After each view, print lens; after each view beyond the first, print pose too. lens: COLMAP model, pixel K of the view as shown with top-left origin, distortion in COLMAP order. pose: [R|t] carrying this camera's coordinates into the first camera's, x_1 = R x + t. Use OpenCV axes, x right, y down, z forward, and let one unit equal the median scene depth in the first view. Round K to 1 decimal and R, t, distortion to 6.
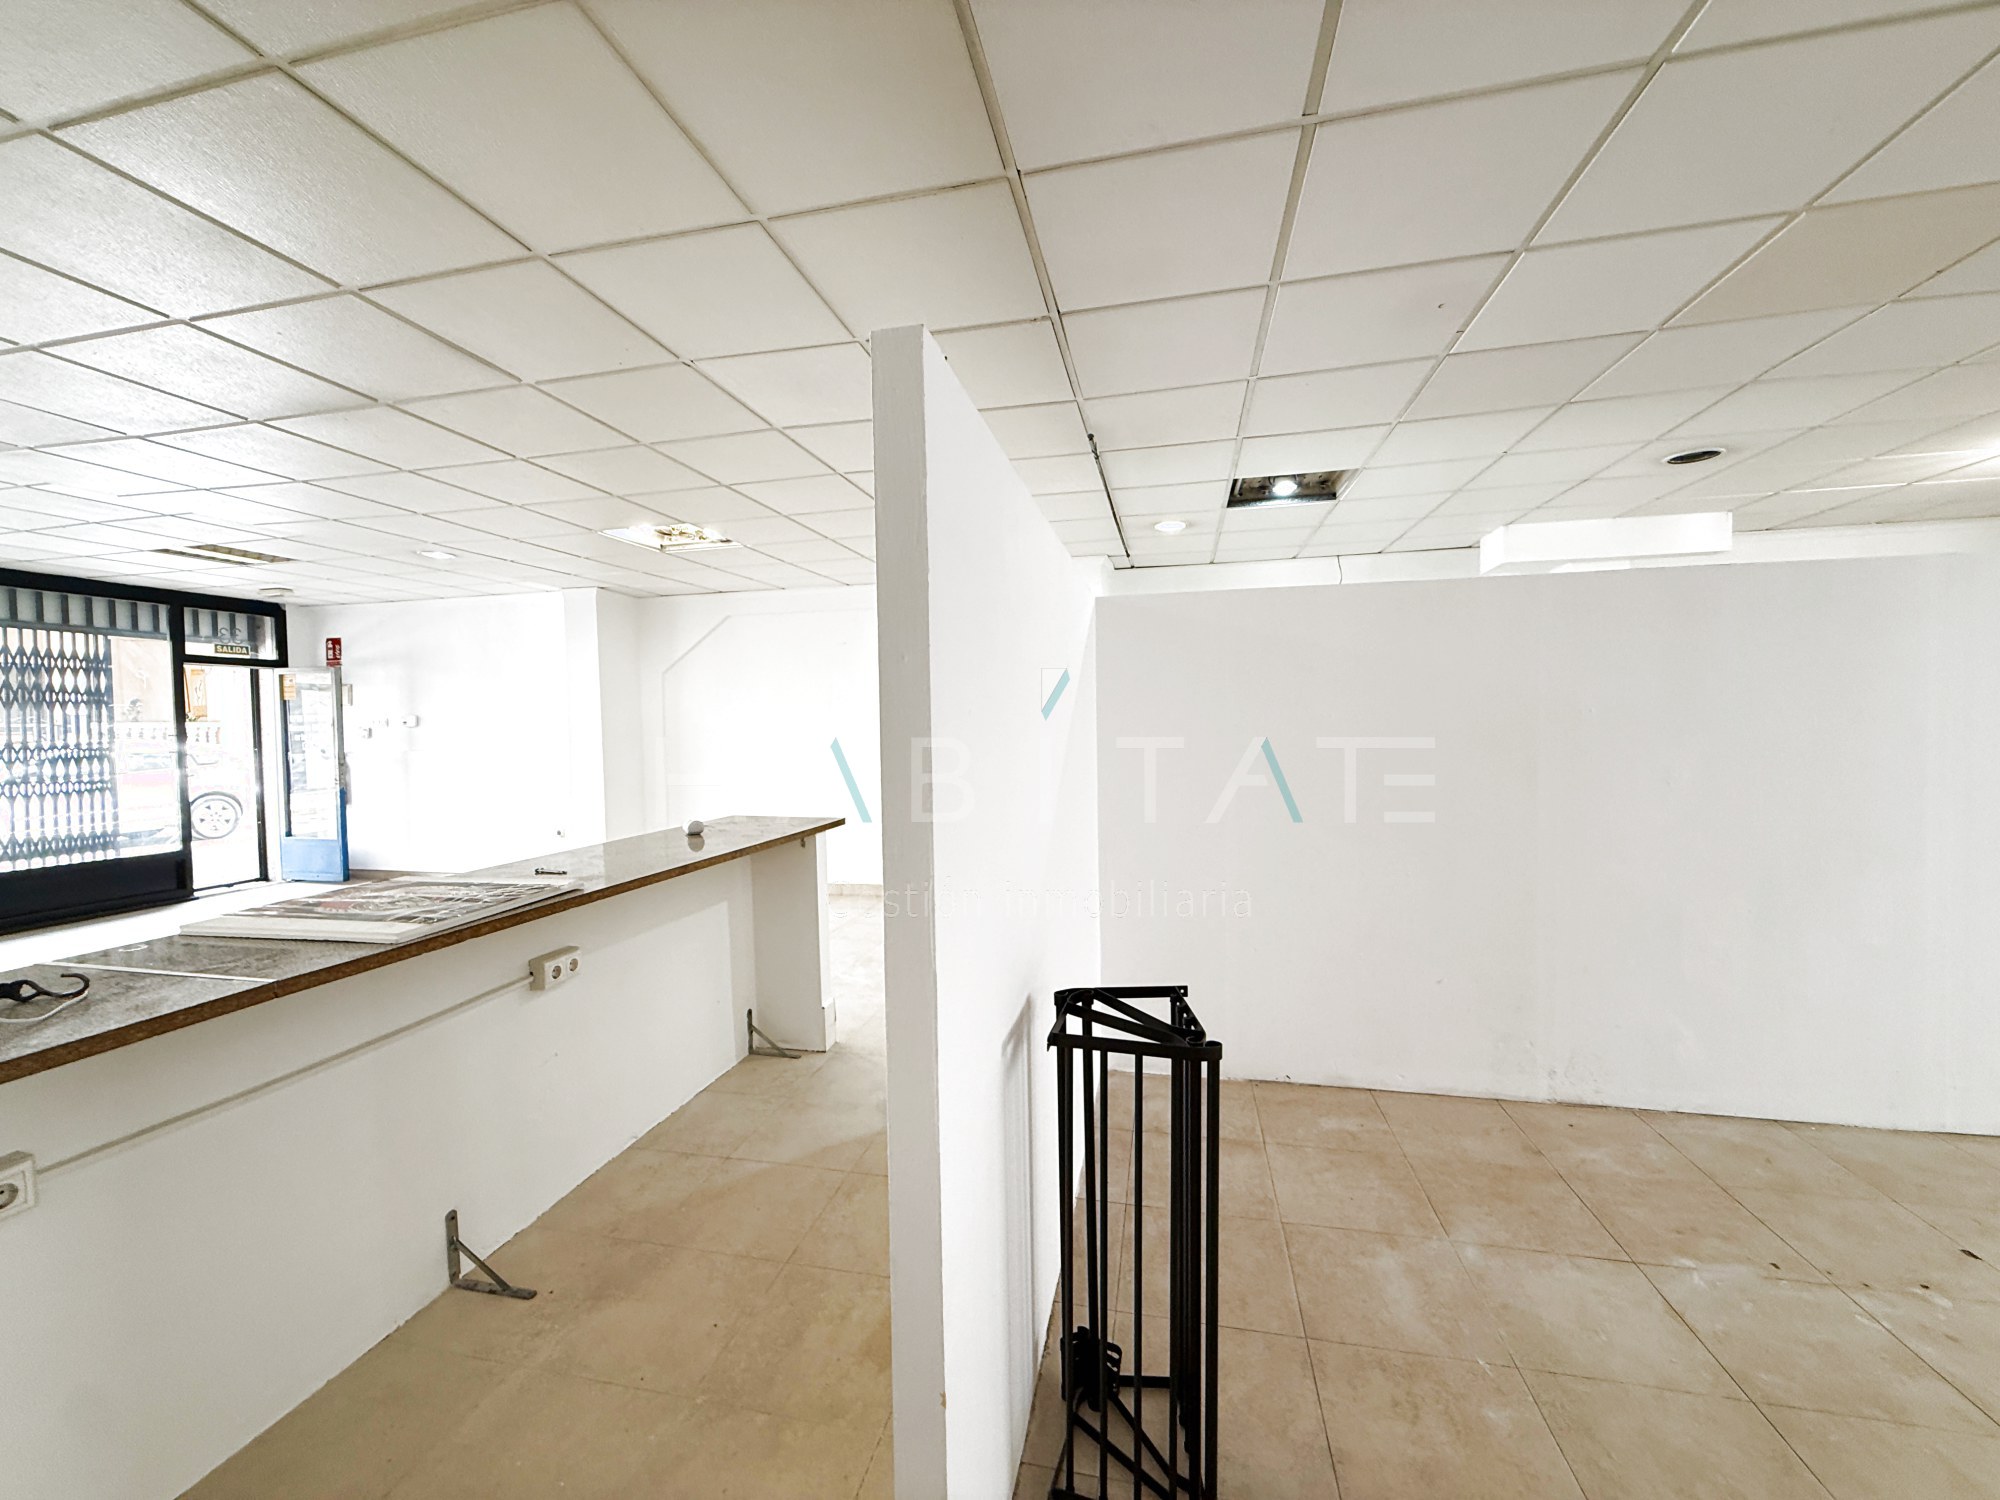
lens RADIAL K [[801.1, 0, 987.4], [0, 801.1, 754.4], [0, 0, 1]] dist [0.000053, -0.000204]
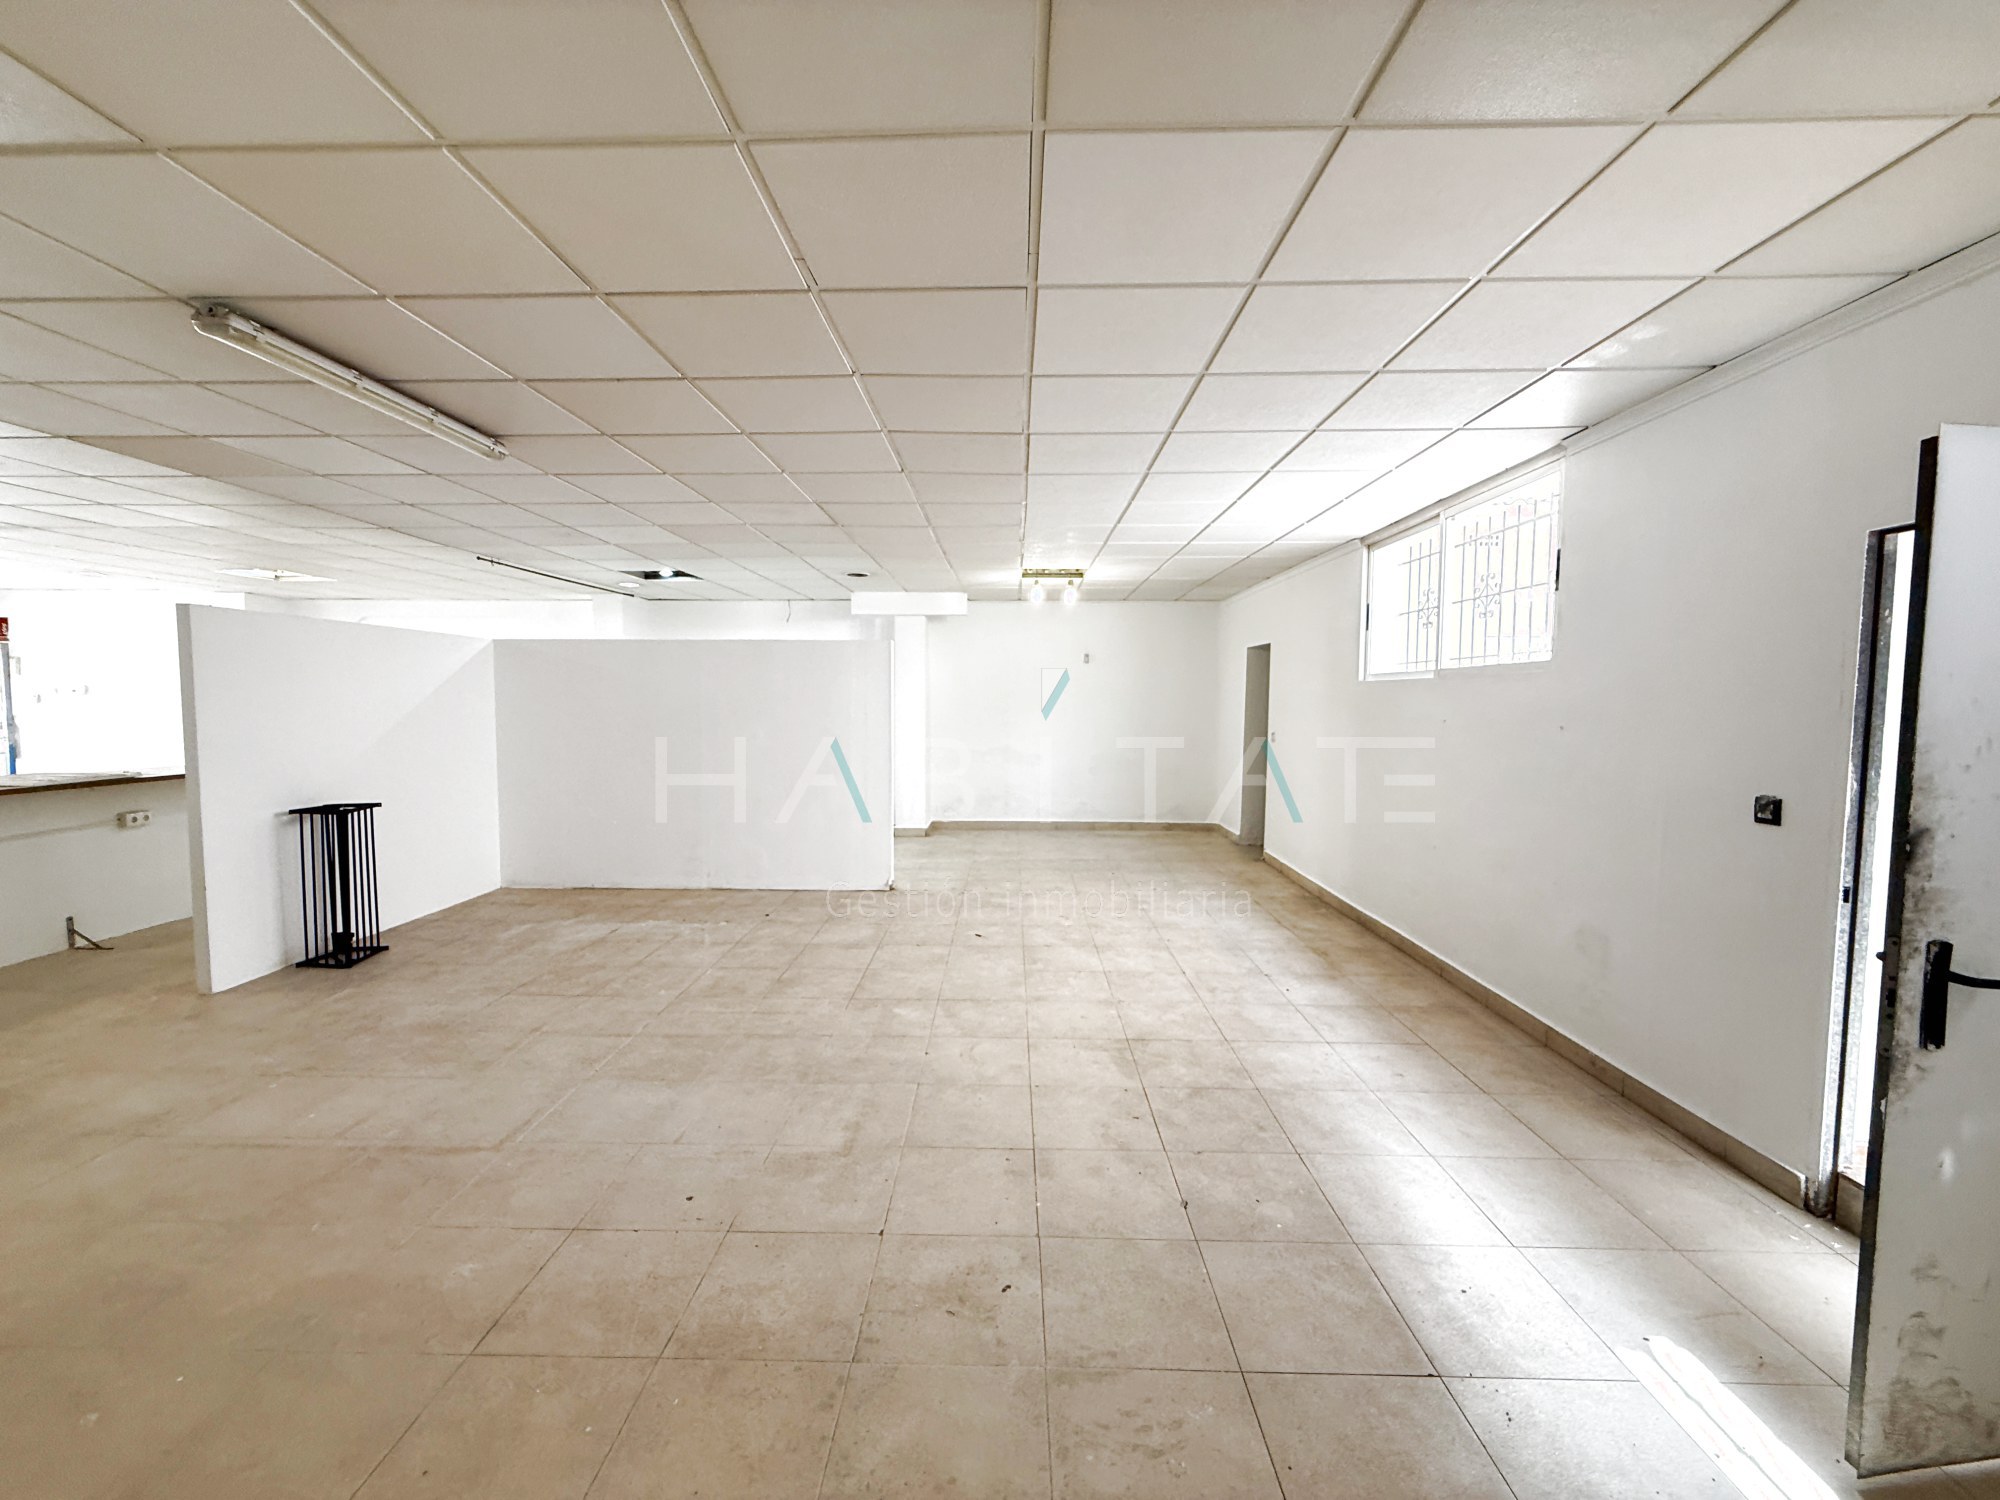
lens RADIAL K [[801.1, 0, 998.8], [0, 801.1, 755.6], [0, 0, 1]] dist [0.000053, -0.000204]
pose [[0.978127, 0.008660, 0.207829, 1.332730], [-0.014825, 0.999495, 0.028121, 0.009948], [-0.207480, -0.030587, 0.977761, -1.631571]]
